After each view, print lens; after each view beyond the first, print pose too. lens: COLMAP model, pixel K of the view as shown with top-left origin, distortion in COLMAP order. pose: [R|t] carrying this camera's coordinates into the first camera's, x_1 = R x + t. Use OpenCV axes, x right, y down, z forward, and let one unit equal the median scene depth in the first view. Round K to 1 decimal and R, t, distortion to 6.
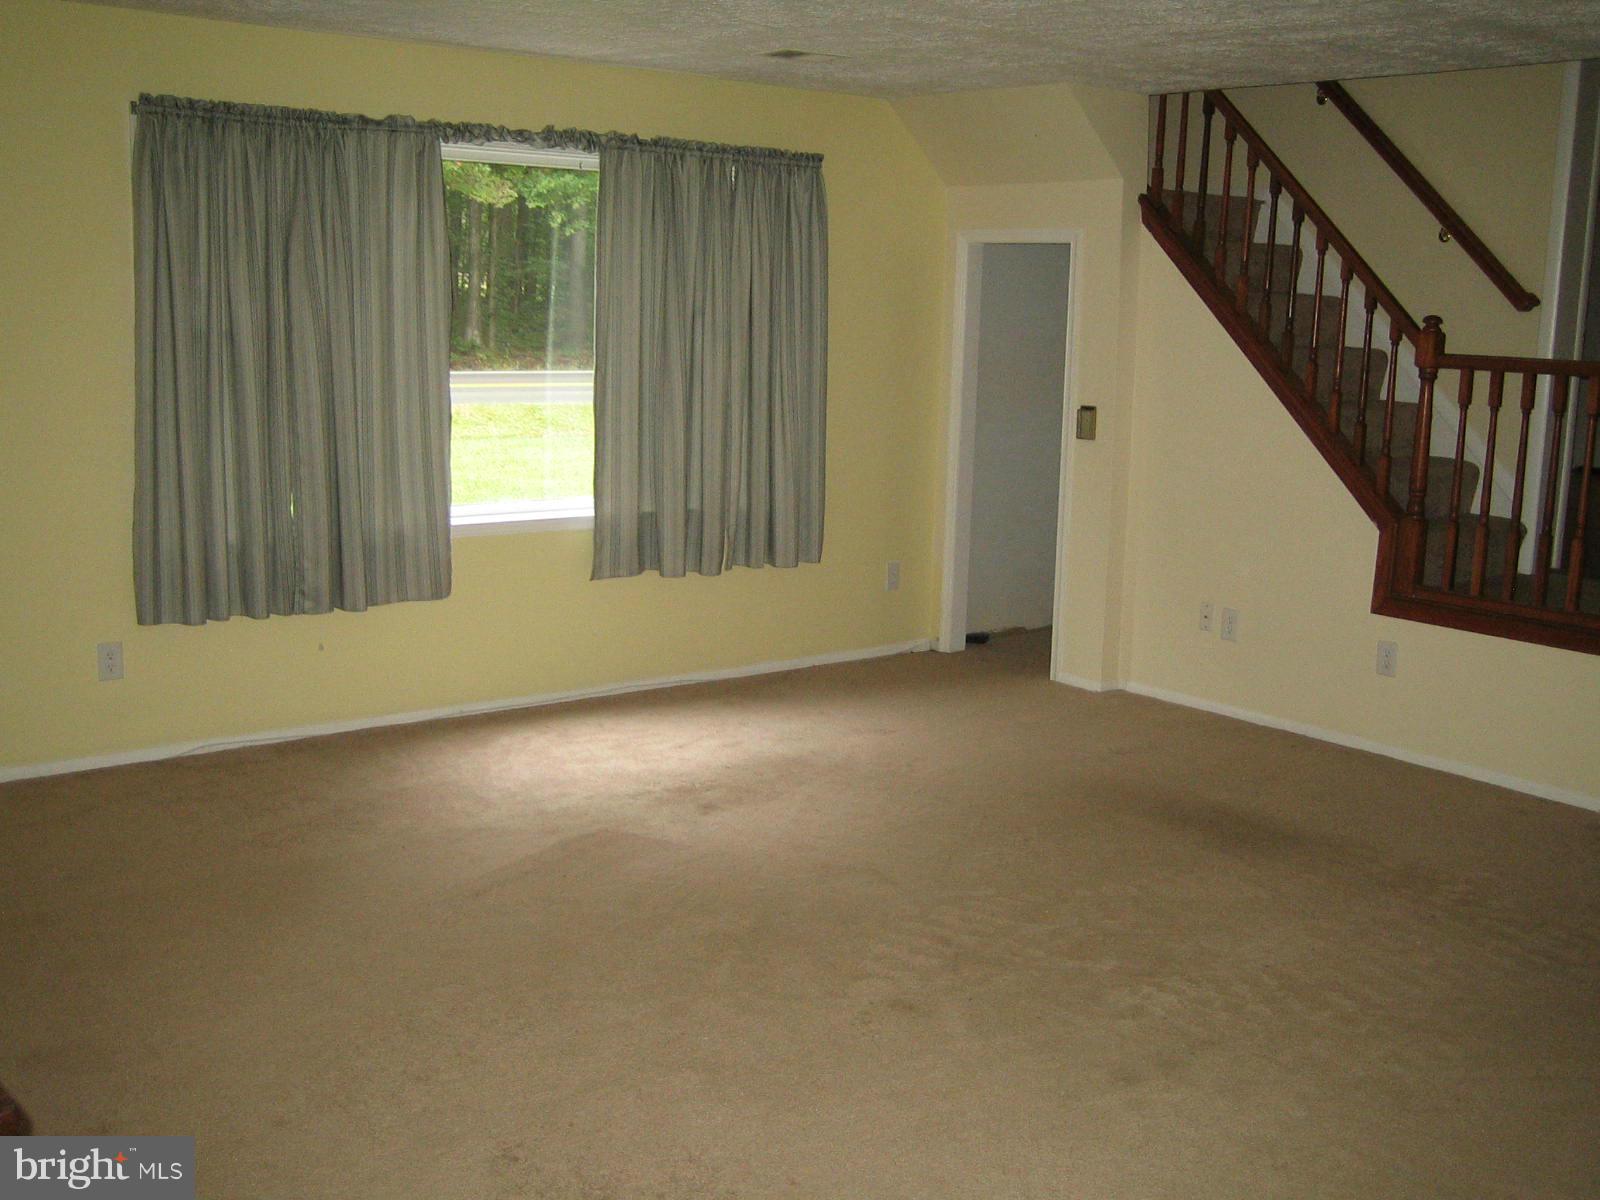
lens RADIAL K [[1663.9, 0, 800.7], [0, 1663.9, 590.7], [0, 0, 1]] dist [-0.146625, 0.173844]
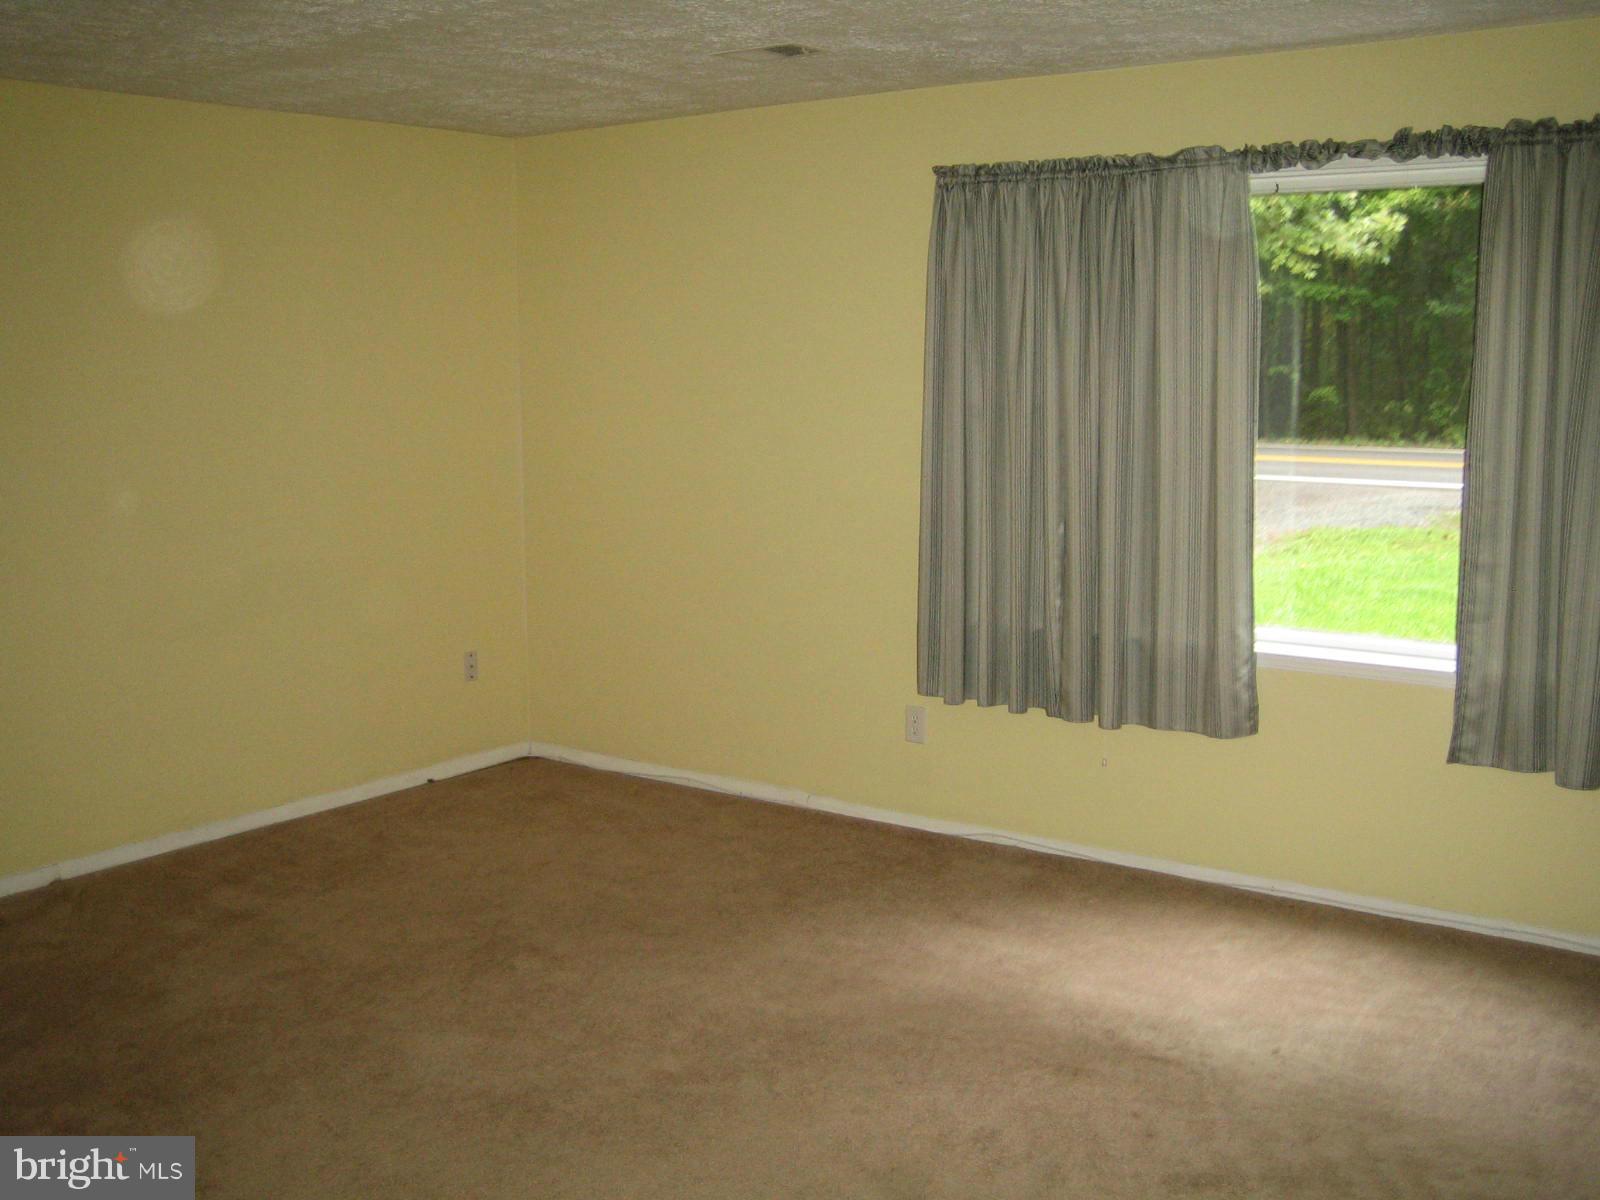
lens RADIAL K [[1663.9, 0, 800.7], [0, 1663.9, 590.7], [0, 0, 1]] dist [-0.146625, 0.173844]
pose [[0.246697, 0.087386, -0.965145, 0.499669], [-0.171427, 0.984155, 0.045290, -0.066928], [0.953810, 0.154279, 0.257768, 0.588581]]
